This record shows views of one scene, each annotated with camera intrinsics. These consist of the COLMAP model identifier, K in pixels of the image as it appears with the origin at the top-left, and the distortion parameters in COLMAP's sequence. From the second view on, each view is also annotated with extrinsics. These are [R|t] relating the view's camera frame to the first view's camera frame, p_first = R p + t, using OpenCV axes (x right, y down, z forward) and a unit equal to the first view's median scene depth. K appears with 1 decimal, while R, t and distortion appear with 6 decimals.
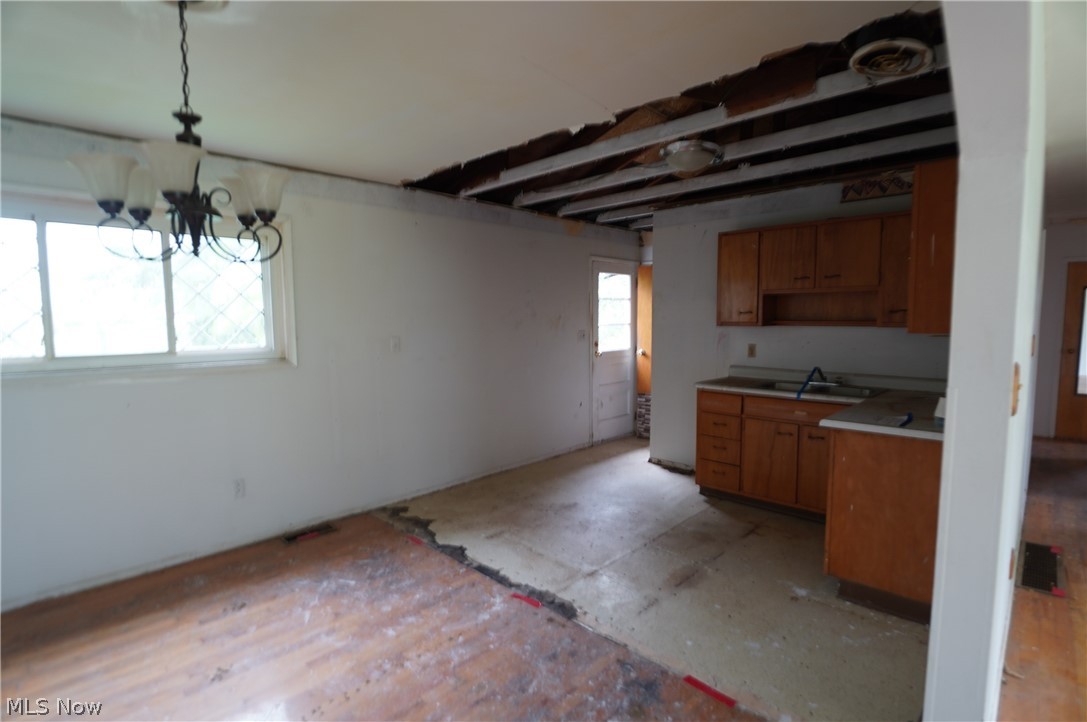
lens RADIAL K [[506.1, 0, 543.0], [0, 506.1, 360.5], [0, 0, 1]] dist [-0.000078, -0.000003]
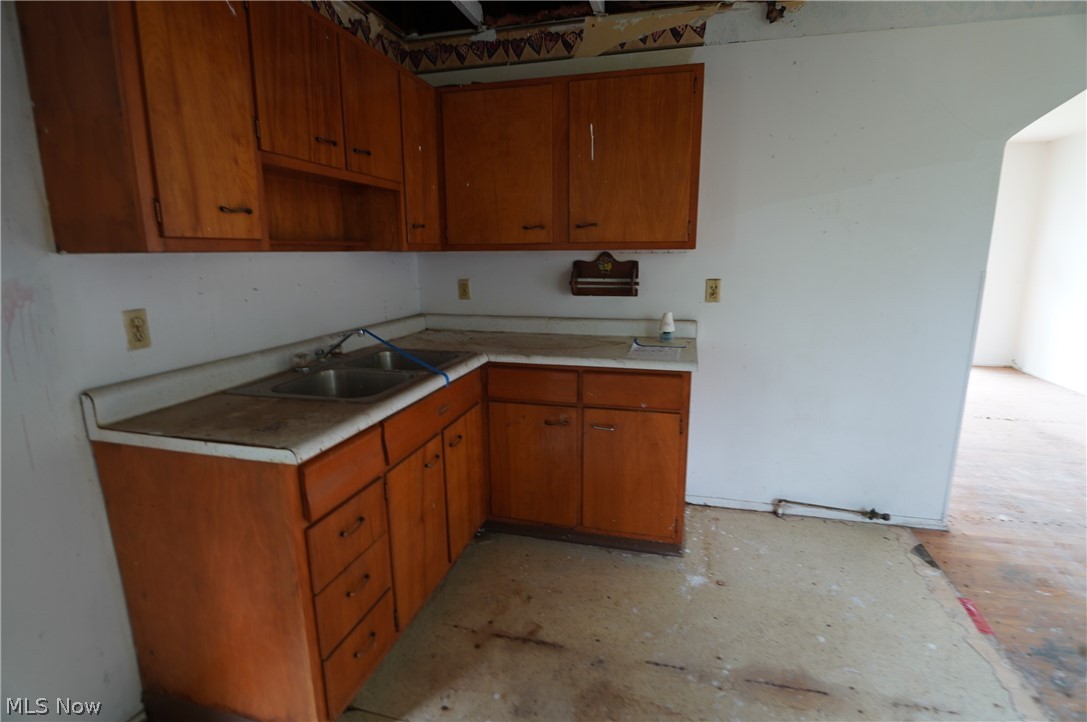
lens RADIAL K [[530.5, 0, 543.6], [0, 530.5, 356.5], [0, 0, 1]] dist [-0.023469, -0.002220]
pose [[-0.489860, -0.162264, 0.856567, -0.018702], [0.085191, 0.968914, 0.232266, -0.069857], [-0.867629, 0.186749, -0.460809, 1.099421]]
